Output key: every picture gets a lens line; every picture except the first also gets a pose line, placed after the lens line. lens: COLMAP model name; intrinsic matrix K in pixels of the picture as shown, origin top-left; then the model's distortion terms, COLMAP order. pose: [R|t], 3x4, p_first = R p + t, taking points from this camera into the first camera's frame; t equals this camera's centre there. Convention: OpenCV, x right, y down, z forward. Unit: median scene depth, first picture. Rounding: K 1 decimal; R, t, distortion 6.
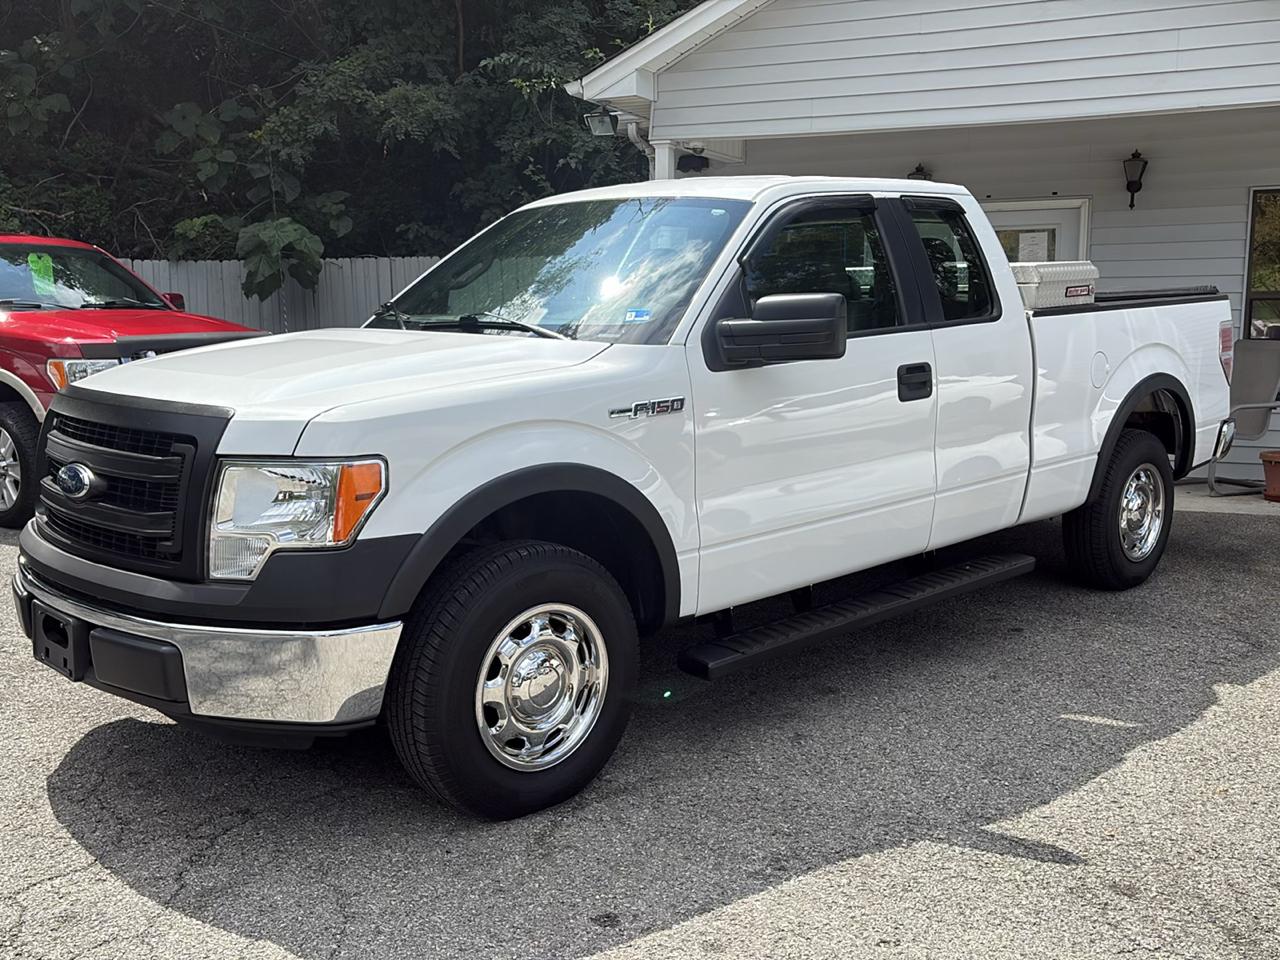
lens RADIAL K [[1245.0, 0, 645.0], [0, 1245.0, 472.3], [0, 0, 1]] dist [0.018898, 0.000000]
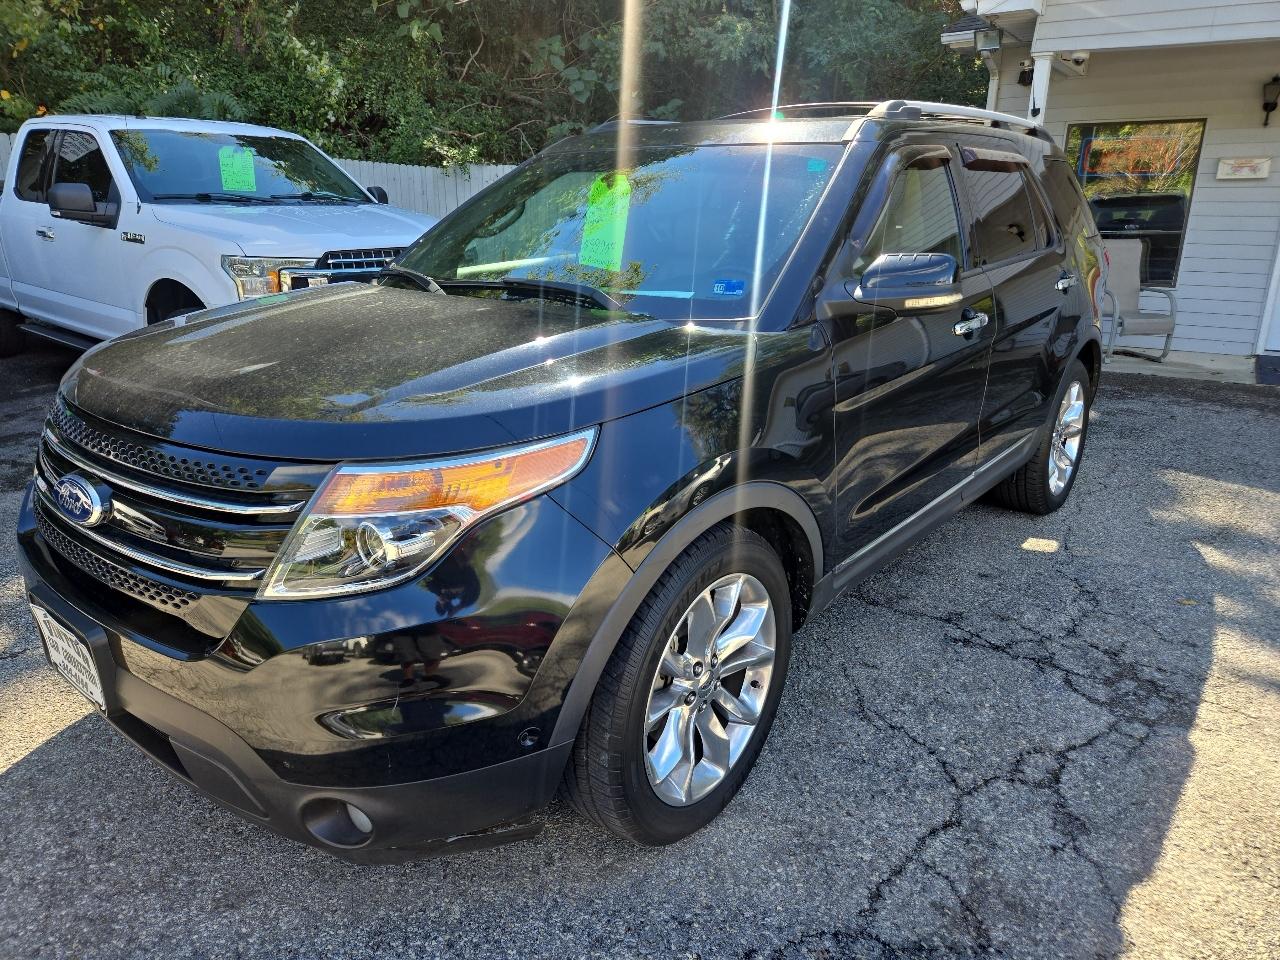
lens RADIAL K [[865.9, 0, 641.8], [0, 865.9, 484.4], [0, 0, 1]] dist [0.040022, -0.031069]
pose [[0.989830, 0.053647, -0.131750, -0.220663], [-0.030100, 0.984178, 0.174606, -0.013101], [0.139032, -0.168864, 0.975784, 0.124356]]
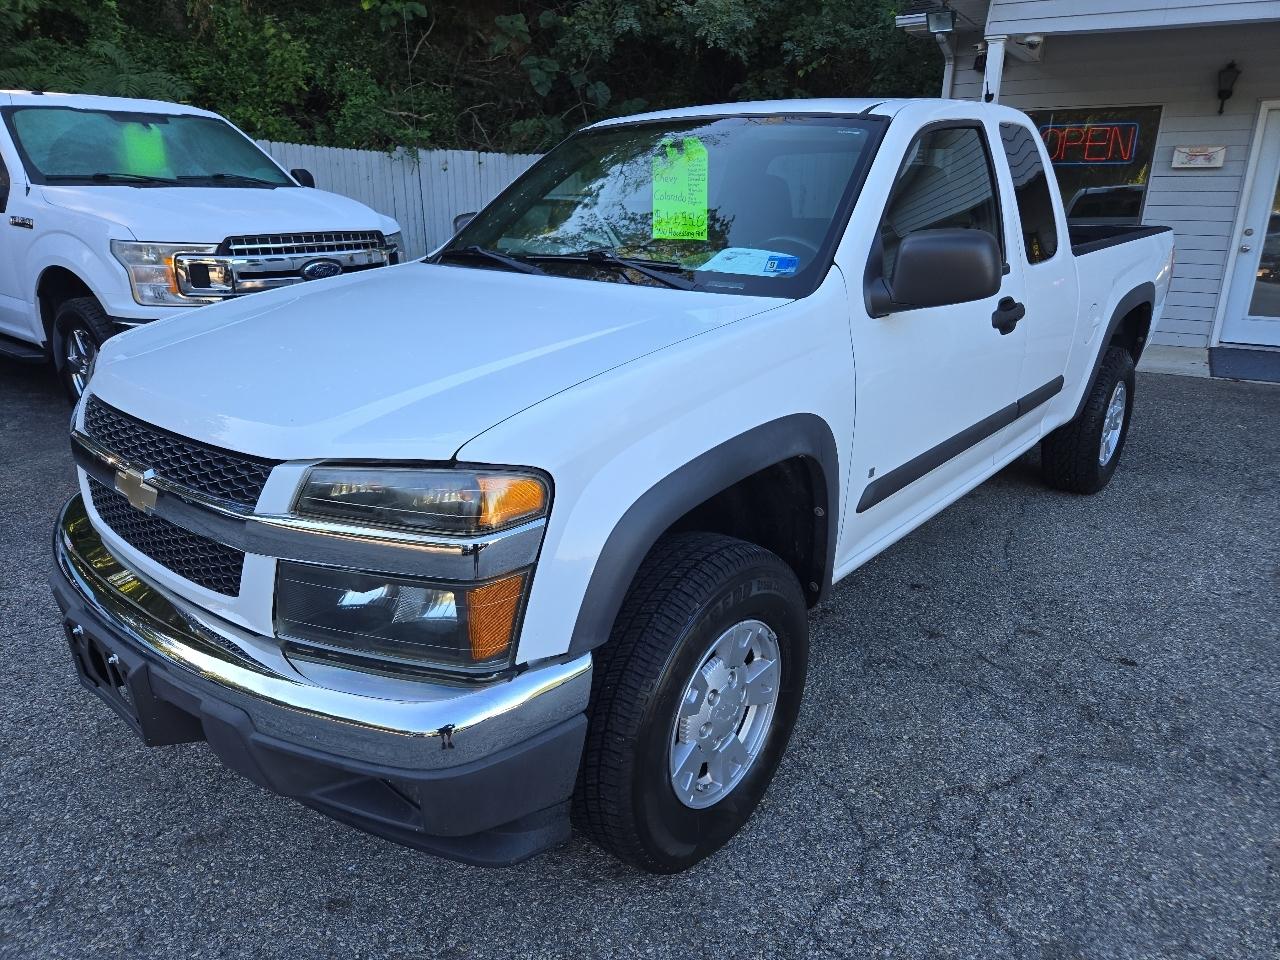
lens RADIAL K [[865.9, 0, 647.3], [0, 865.9, 481.5], [0, 0, 1]] dist [0.040022, -0.031069]
pose [[0.994007, 0.049093, -0.097670, -0.197428], [-0.030731, 0.982945, 0.181312, -0.015000], [0.104906, -0.177224, 0.978563, 0.158348]]
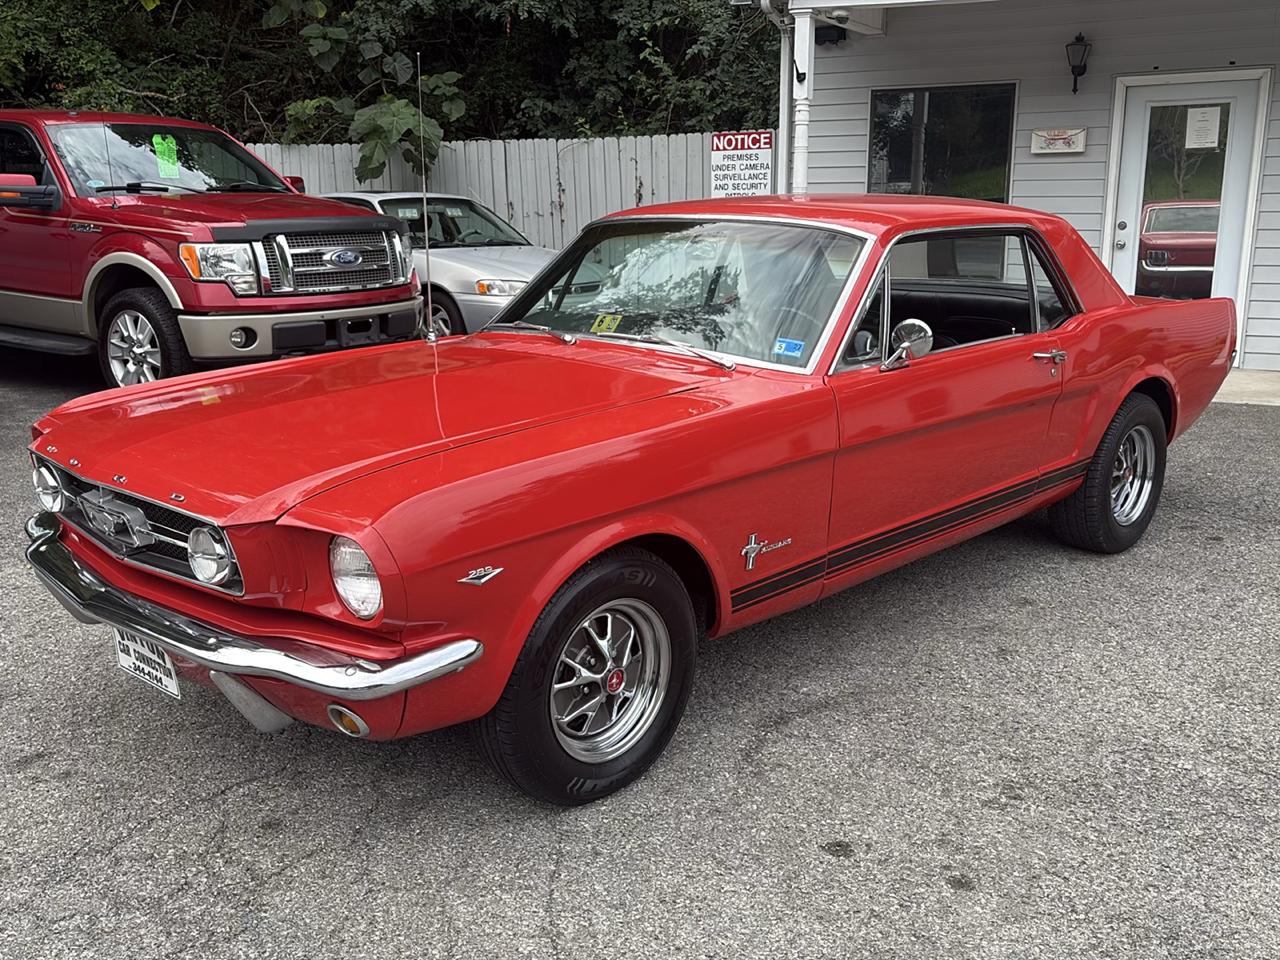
lens RADIAL K [[1245.0, 0, 645.1], [0, 1245.0, 477.9], [0, 0, 1]] dist [0.018898, 0.000000]
pose [[0.997561, 0.015477, -0.068062, -0.035742], [-0.009291, 0.995872, 0.090288, 0.000696], [0.069179, -0.089435, 0.993587, 0.029461]]
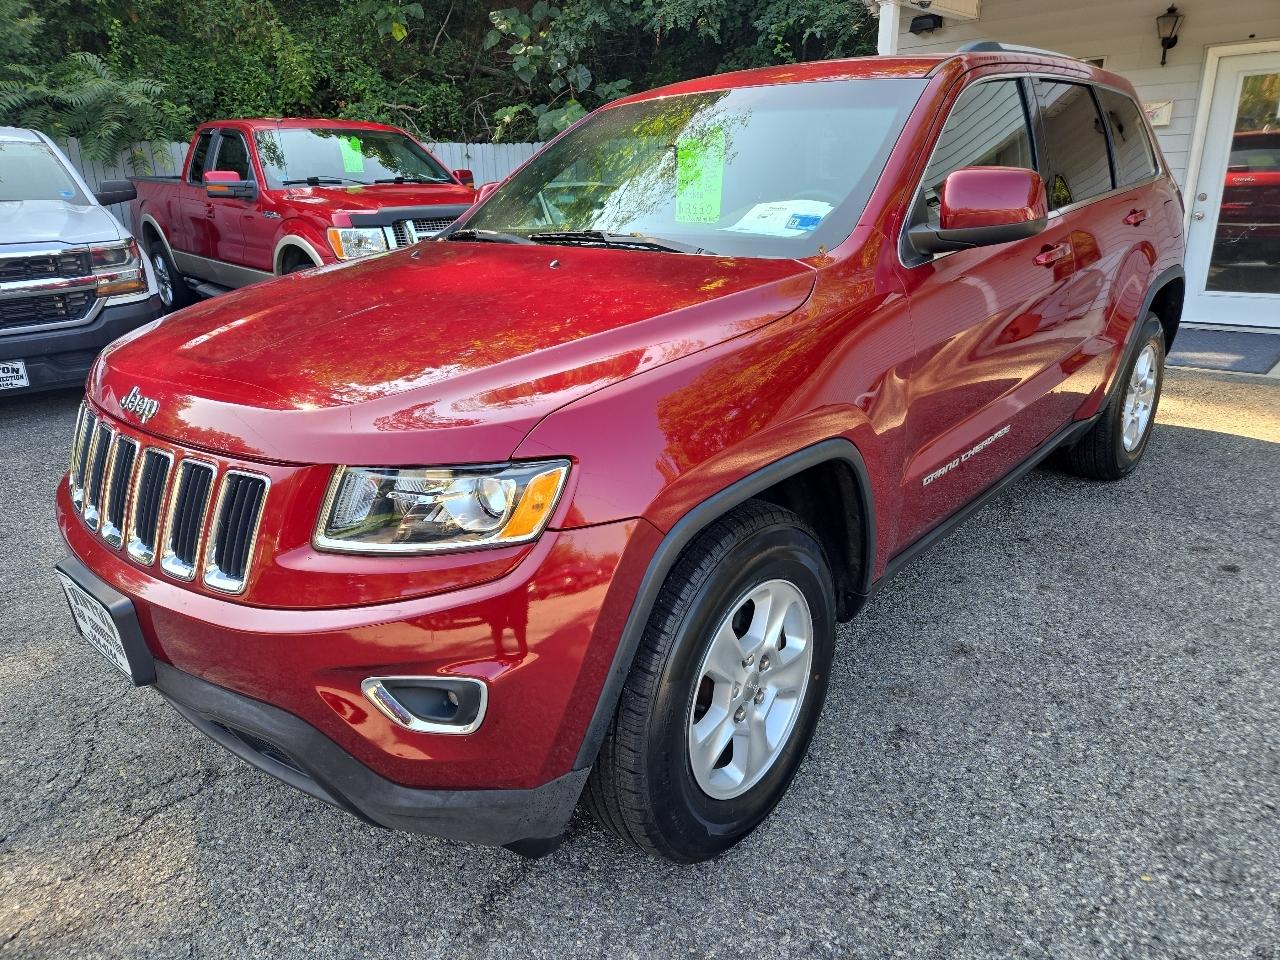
lens RADIAL K [[870.0, 0, 639.7], [0, 870.0, 473.9], [0, 0, 1]] dist [0.056118, -0.041326]
pose [[0.958640, 0.072469, -0.275240, 0.046607], [-0.018305, 0.980738, 0.194467, -0.022933], [0.284031, -0.181386, 0.941502, 0.202245]]
